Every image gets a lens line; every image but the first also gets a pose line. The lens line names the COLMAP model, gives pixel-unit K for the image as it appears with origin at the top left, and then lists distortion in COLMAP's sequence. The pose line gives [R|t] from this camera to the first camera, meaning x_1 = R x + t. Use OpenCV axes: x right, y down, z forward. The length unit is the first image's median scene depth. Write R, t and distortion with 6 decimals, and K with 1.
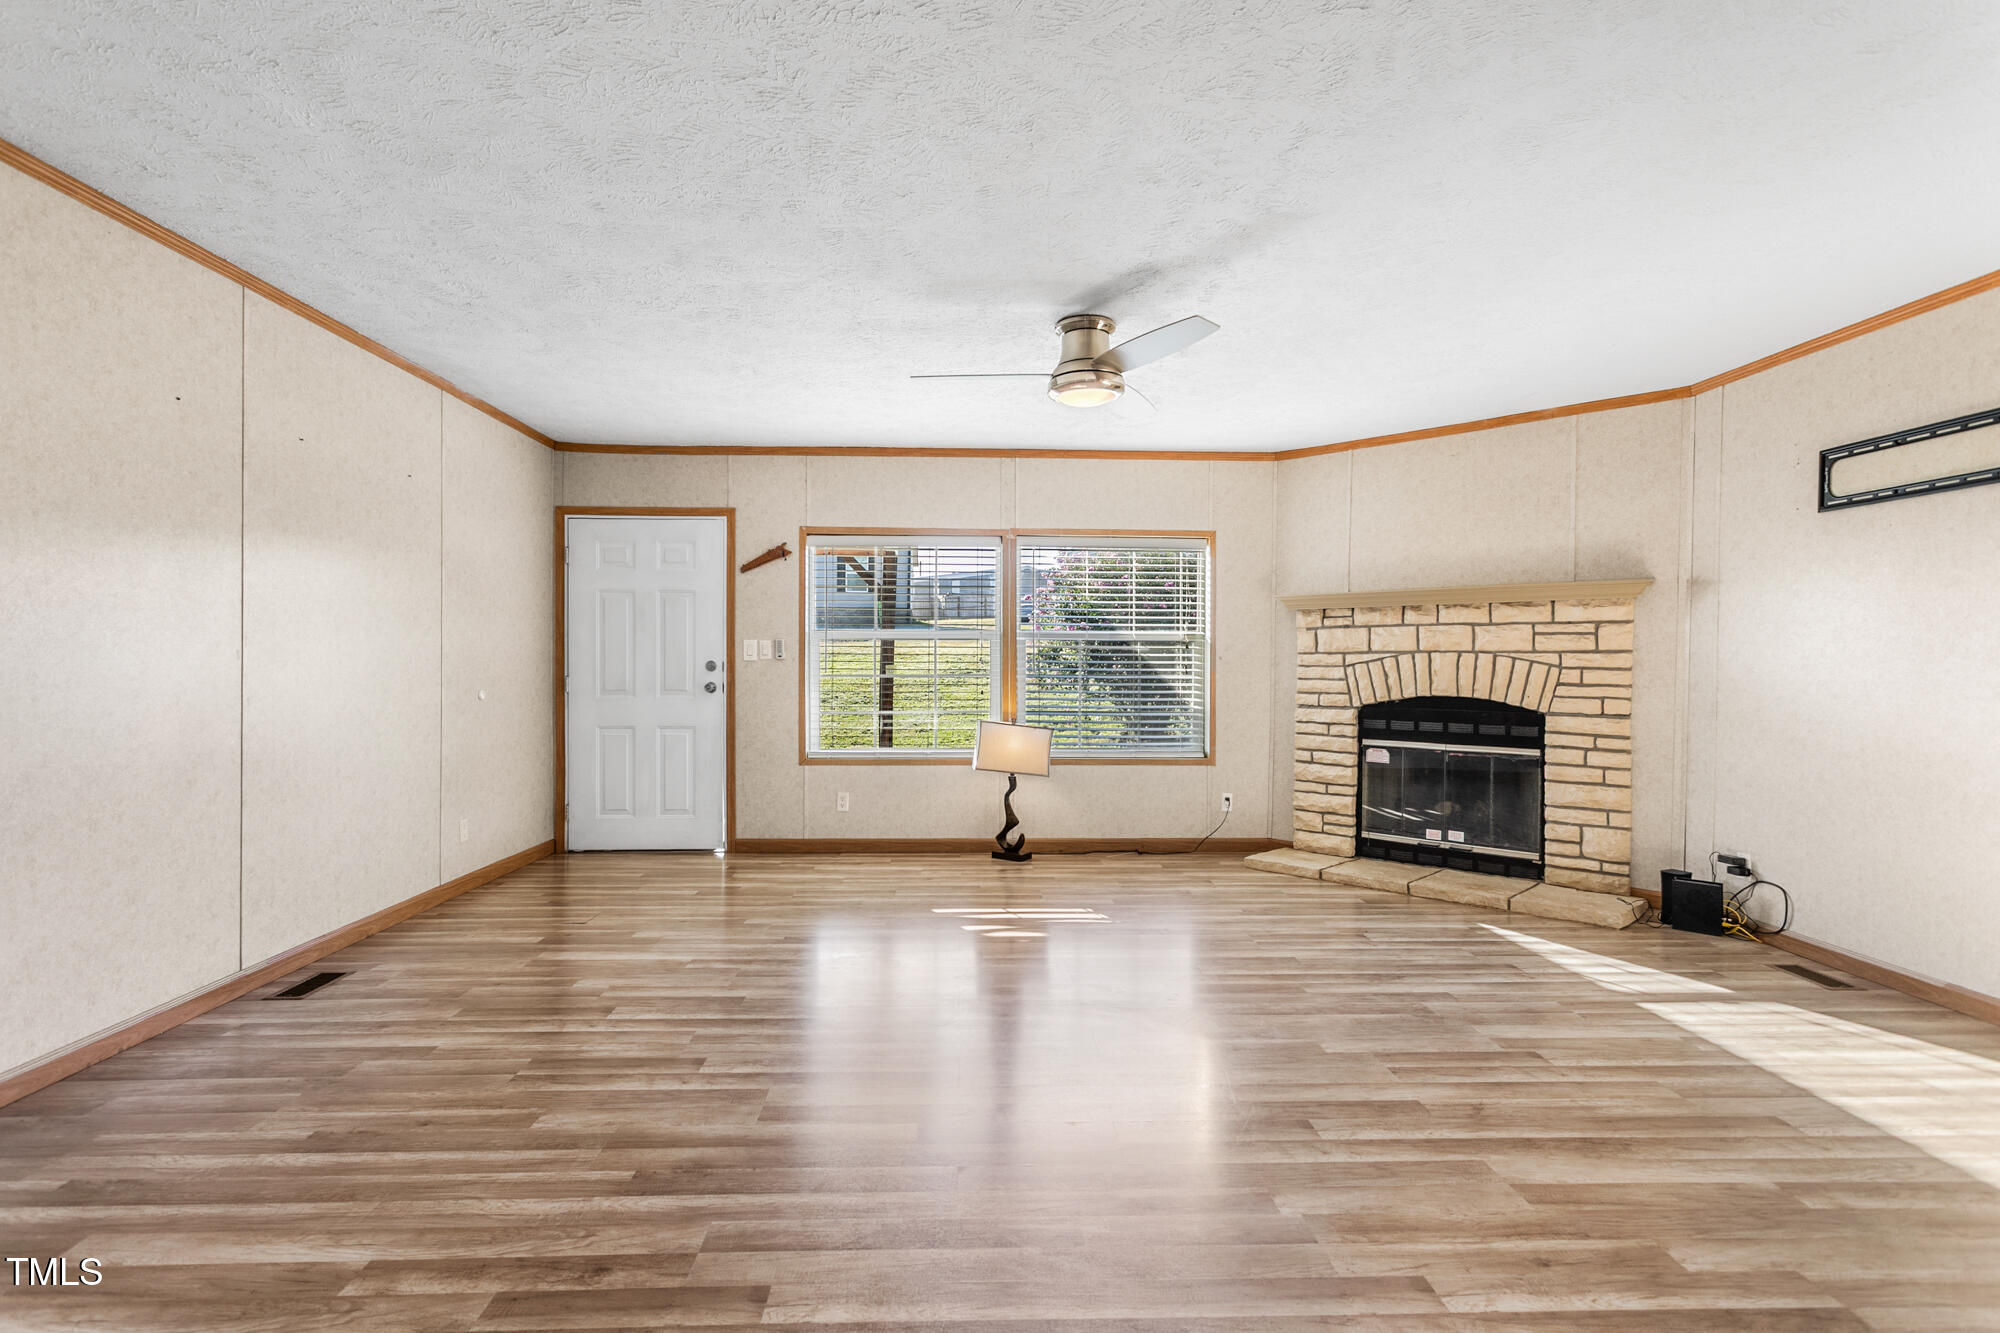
lens RADIAL K [[949.7, 0, 993.1], [0, 949.7, 665.3], [0, 0, 1]] dist [-0.007511, 0.007848]
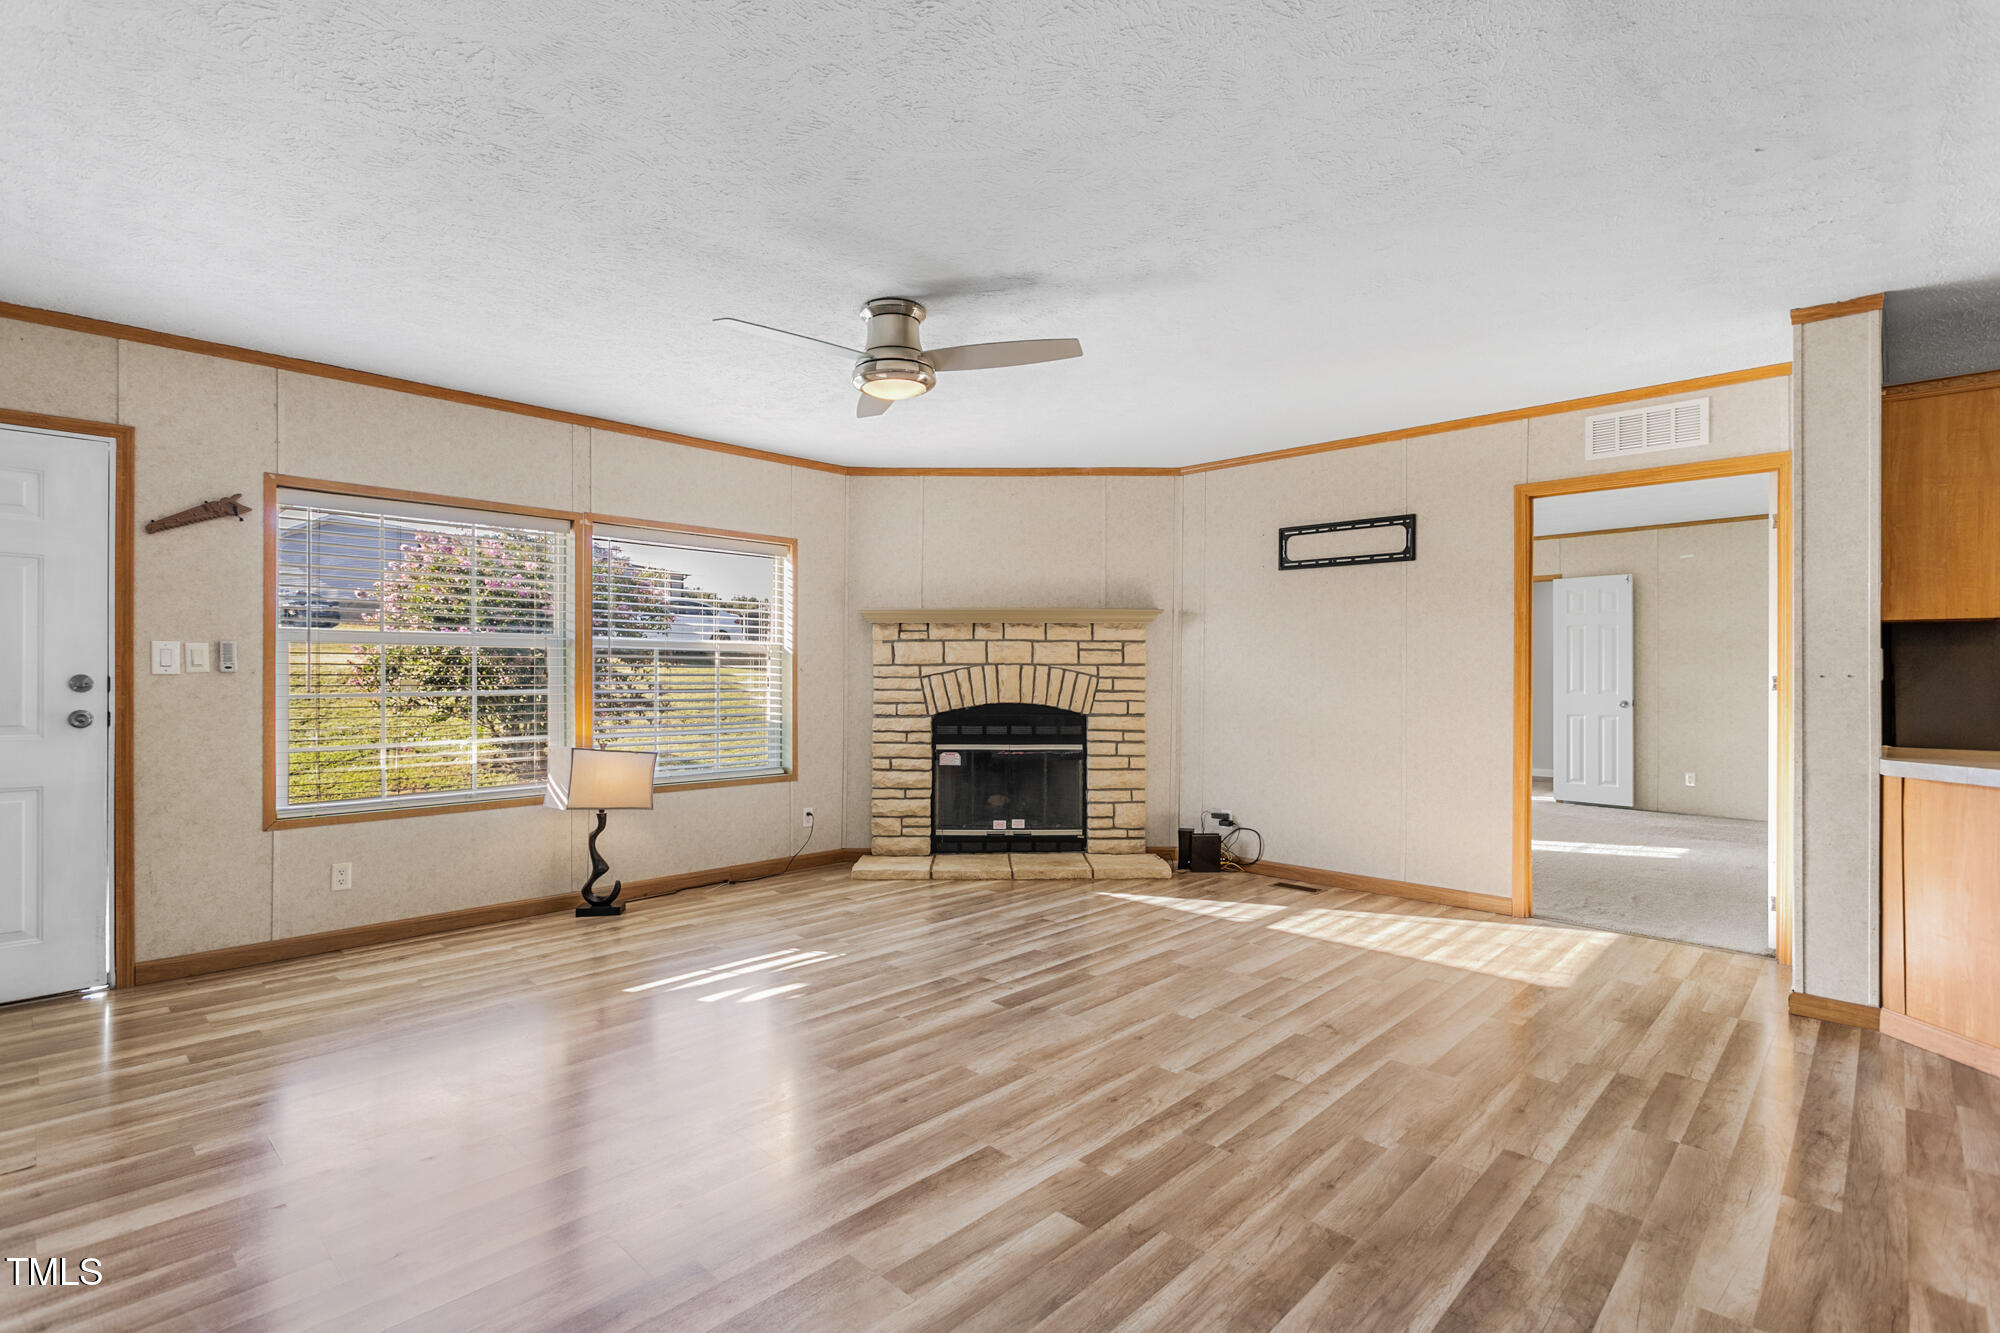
lens RADIAL K [[939.3, 0, 993.6], [0, 939.3, 666.8], [0, 0, 1]] dist [-0.002107, 0.000555]
pose [[0.719563, 0.001799, 0.694425, -0.341919], [0.004812, 0.999960, -0.007576, -0.002660], [-0.694411, 0.008793, 0.719525, 0.202120]]
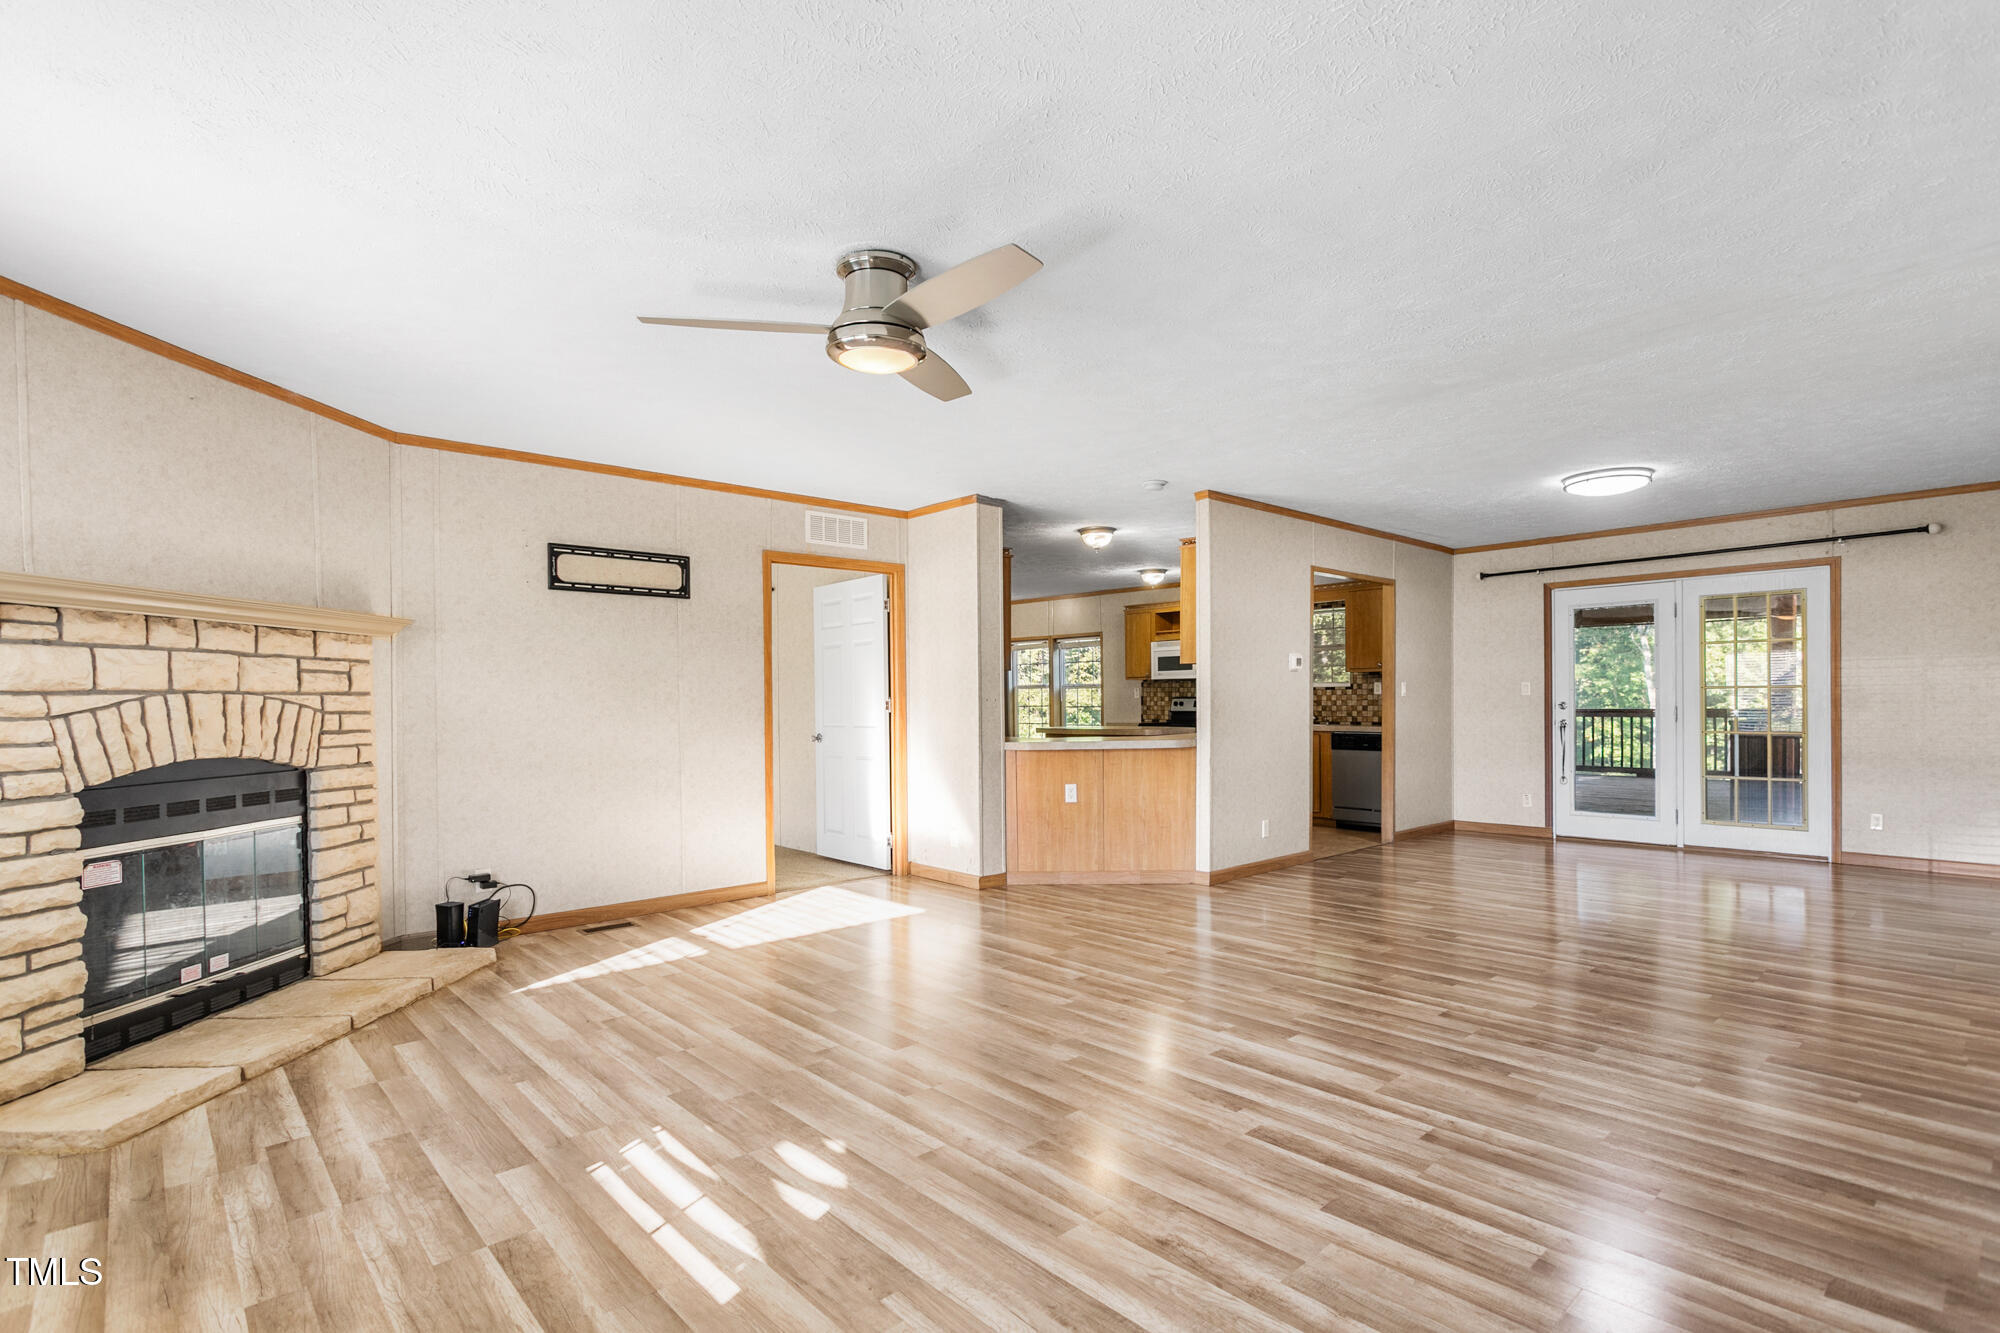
lens RADIAL K [[955.8, 0, 988.3], [0, 955.8, 706.9], [0, 0, 1]] dist [0.001449, 0.000002]
pose [[-0.638833, -0.004489, 0.769332, -0.409944], [0.011328, 0.999820, 0.015240, -0.008395], [-0.769262, 0.018451, -0.638667, 1.048894]]
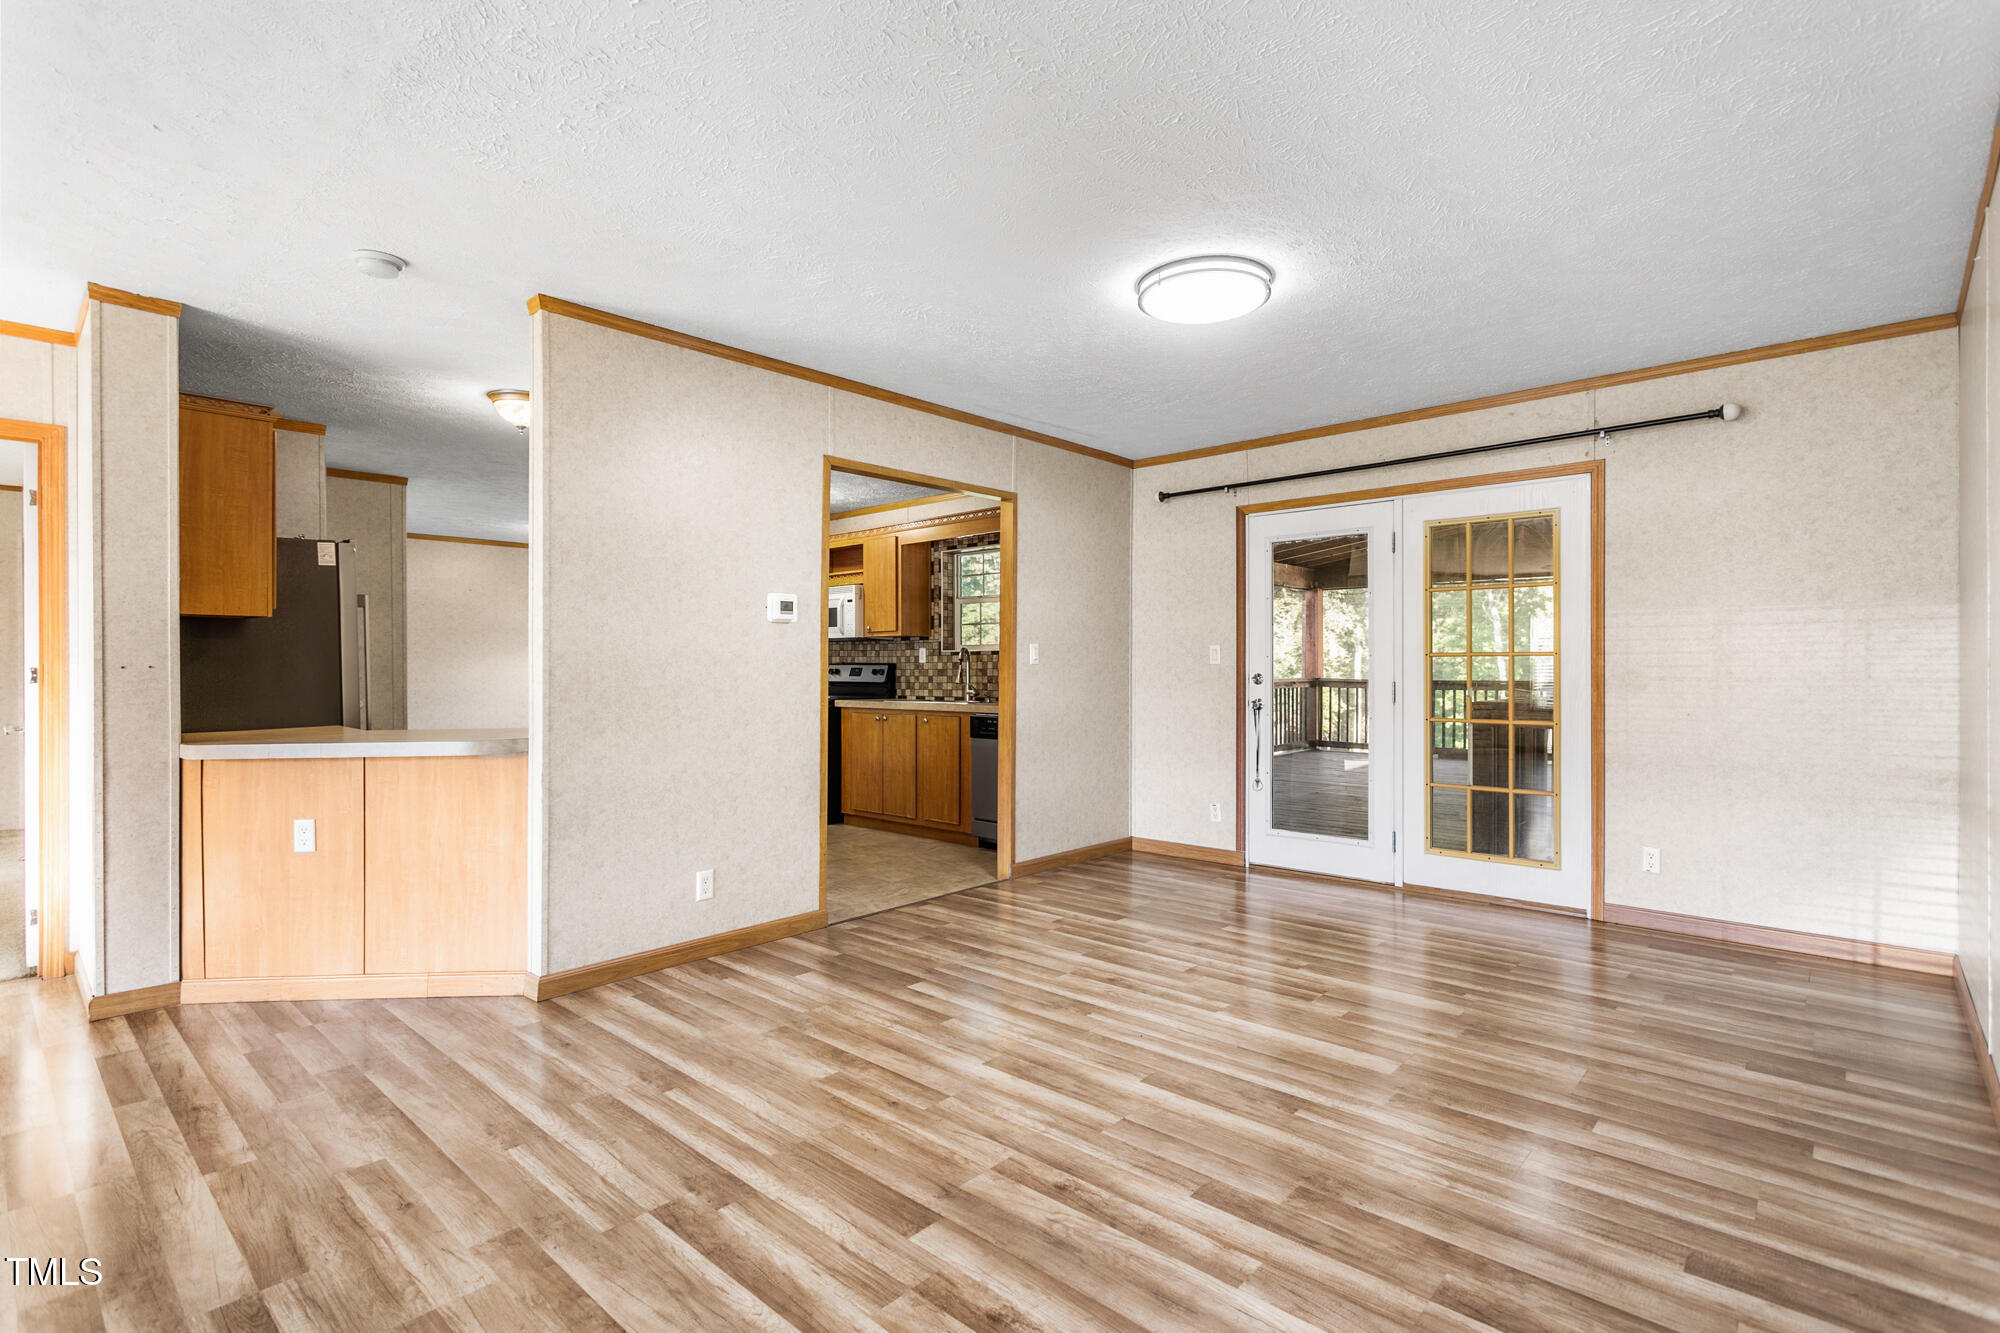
lens RADIAL K [[949.7, 0, 993.1], [0, 949.7, 665.3], [0, 0, 1]] dist [-0.007511, 0.007848]
pose [[-0.711735, -0.004295, 0.702435, -0.357438], [0.003837, 0.999943, 0.010002, -0.004068], [-0.702437, 0.009814, -0.711678, 0.316750]]
